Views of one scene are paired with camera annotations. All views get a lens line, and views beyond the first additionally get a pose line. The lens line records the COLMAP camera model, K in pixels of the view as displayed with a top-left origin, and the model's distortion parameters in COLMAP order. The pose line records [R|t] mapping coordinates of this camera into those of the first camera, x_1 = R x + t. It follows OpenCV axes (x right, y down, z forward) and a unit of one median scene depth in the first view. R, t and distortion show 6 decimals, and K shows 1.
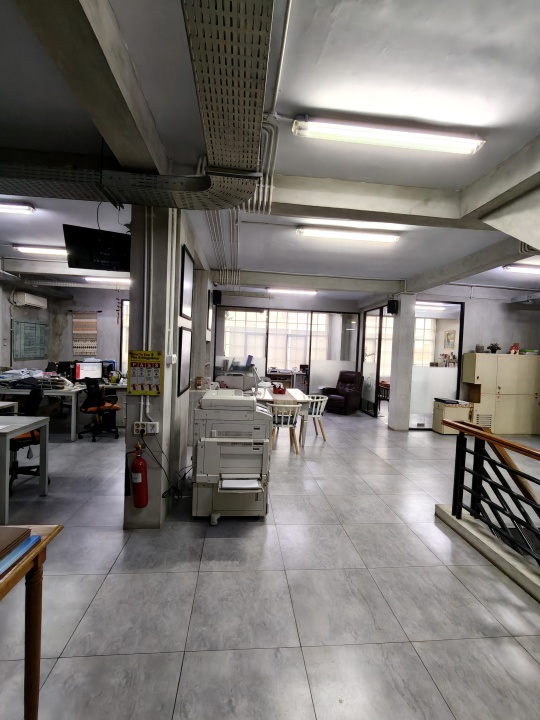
lens RADIAL K [[328.5, 0, 269.8], [0, 328.5, 360.2], [0, 0, 1]] dist [0.000901, 0.000241]
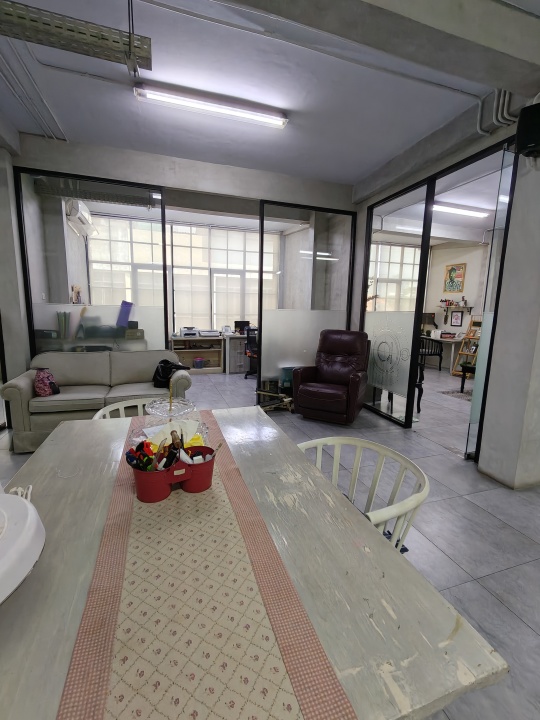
lens RADIAL K [[328.5, 0, 269.5], [0, 328.5, 361.7], [0, 0, 1]] dist [0.000901, 0.000241]
pose [[0.975220, -0.052026, 0.215035, 0.026868], [0.022967, 0.990513, 0.135486, 0.009365], [-0.220044, -0.127190, 0.967163, 0.504472]]
